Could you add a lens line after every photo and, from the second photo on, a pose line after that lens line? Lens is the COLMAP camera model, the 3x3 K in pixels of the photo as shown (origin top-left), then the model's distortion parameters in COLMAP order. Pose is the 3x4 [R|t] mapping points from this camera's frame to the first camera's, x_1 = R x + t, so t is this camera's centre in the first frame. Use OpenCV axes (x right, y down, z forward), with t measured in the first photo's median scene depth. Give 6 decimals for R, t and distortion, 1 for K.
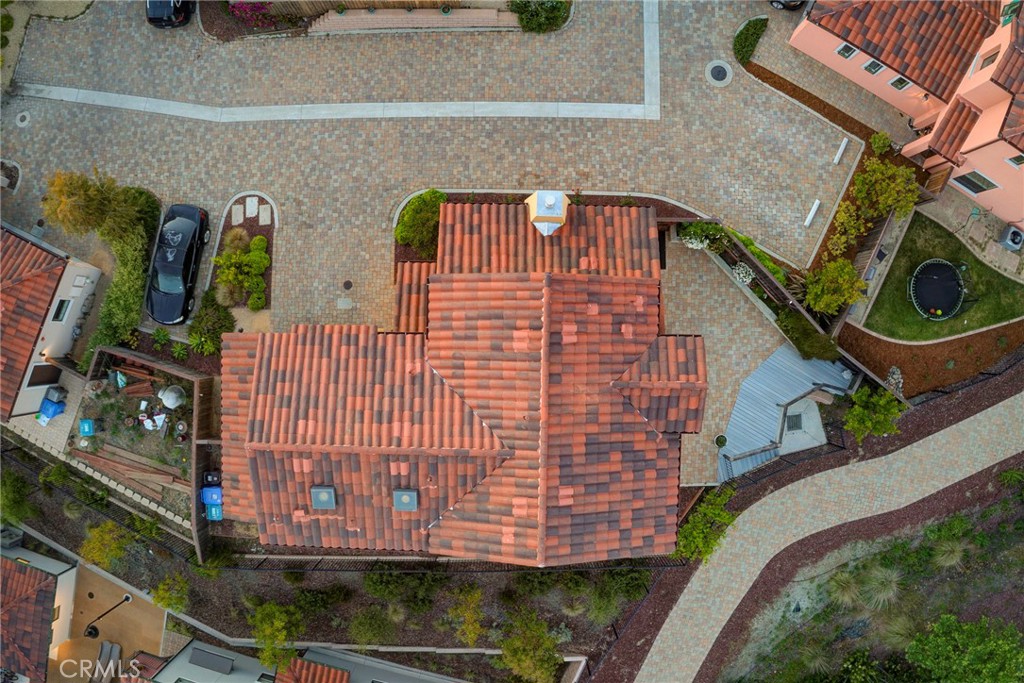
lens RADIAL K [[818.4, 0, 512.0], [0, 818.4, 341.5], [0, 0, 1]] dist [-0.259828, 0.084013]
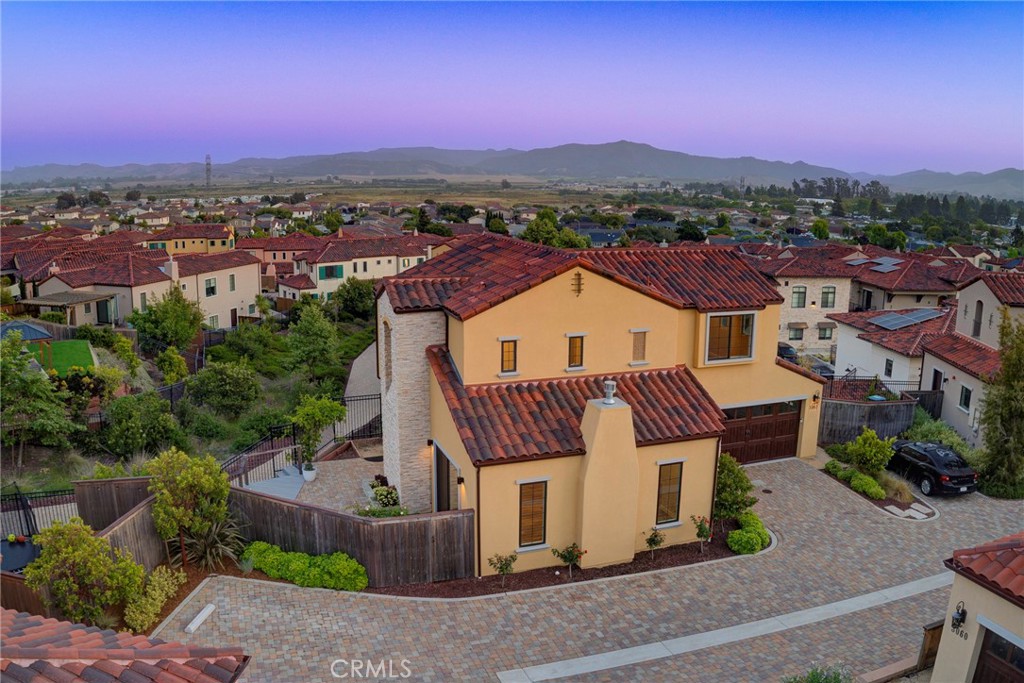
lens RADIAL K [[818.4, 0, 512.0], [0, 818.4, 341.5], [0, 0, 1]] dist [-0.259828, 0.084013]
pose [[-0.934481, 0.069116, -0.349240, 0.344829], [-0.355999, -0.190052, 0.914956, -0.725192], [-0.003135, 0.979338, 0.202205, 0.664346]]
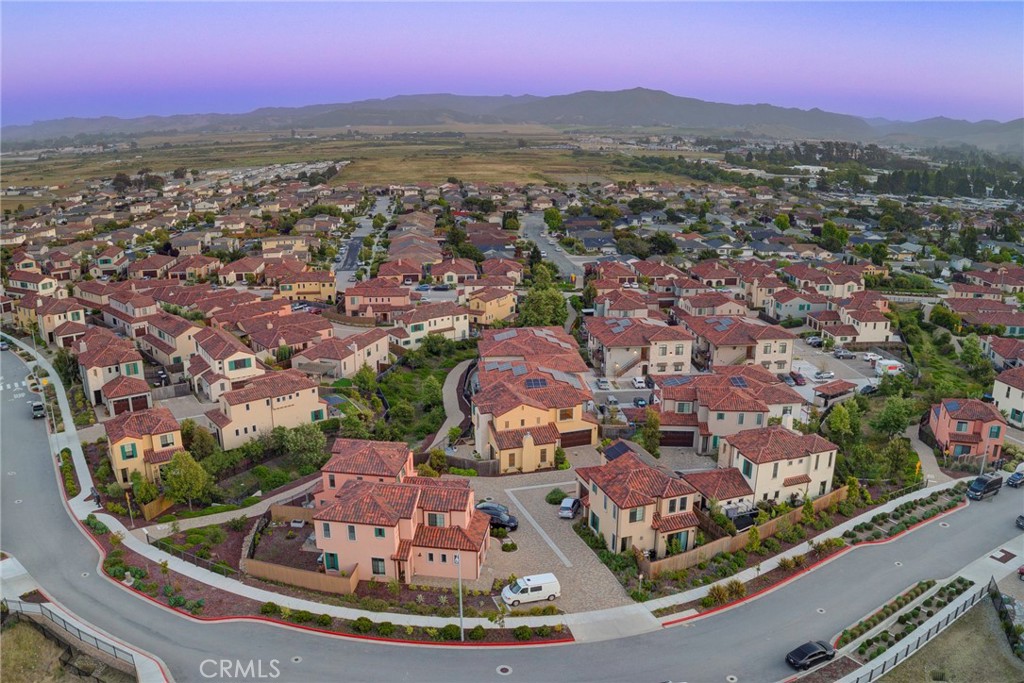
lens RADIAL K [[818.4, 0, 512.0], [0, 818.4, 341.5], [0, 0, 1]] dist [-0.259828, 0.084013]
pose [[-0.941701, 0.095965, -0.322476, 1.077822], [-0.336405, -0.252541, 0.907224, -2.893832], [0.005623, 0.962815, 0.270101, -0.355810]]
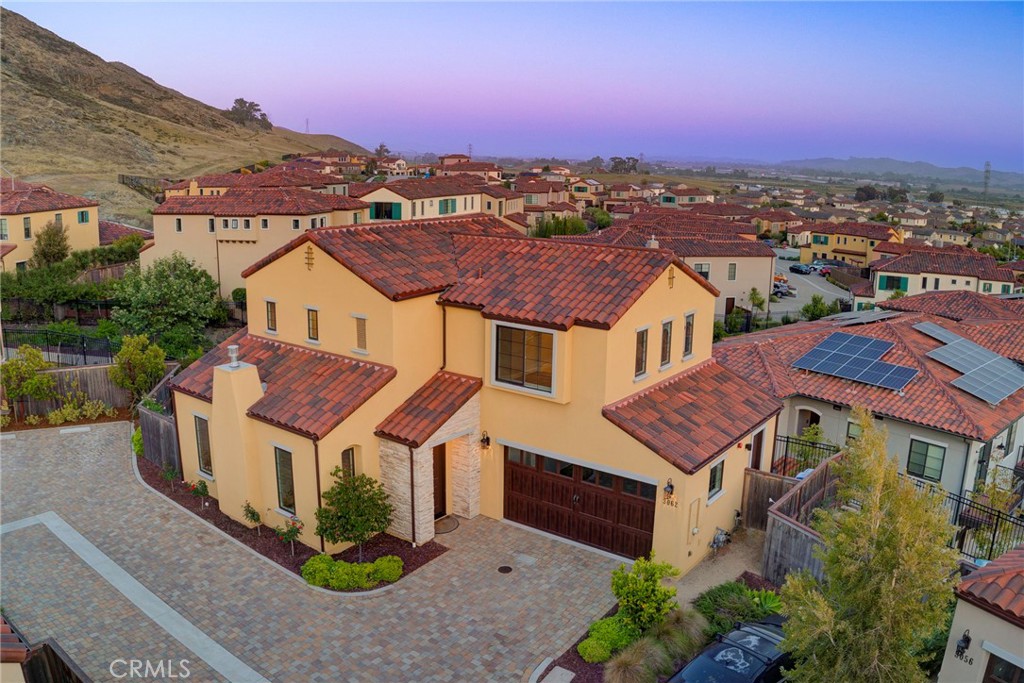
lens RADIAL K [[818.4, 0, 512.0], [0, 818.4, 341.5], [0, 0, 1]] dist [-0.259828, 0.084013]
pose [[-0.806520, -0.135067, 0.575572, -0.556175], [0.591069, -0.163180, 0.789943, -0.548808], [-0.012773, 0.977307, 0.211442, 0.678817]]
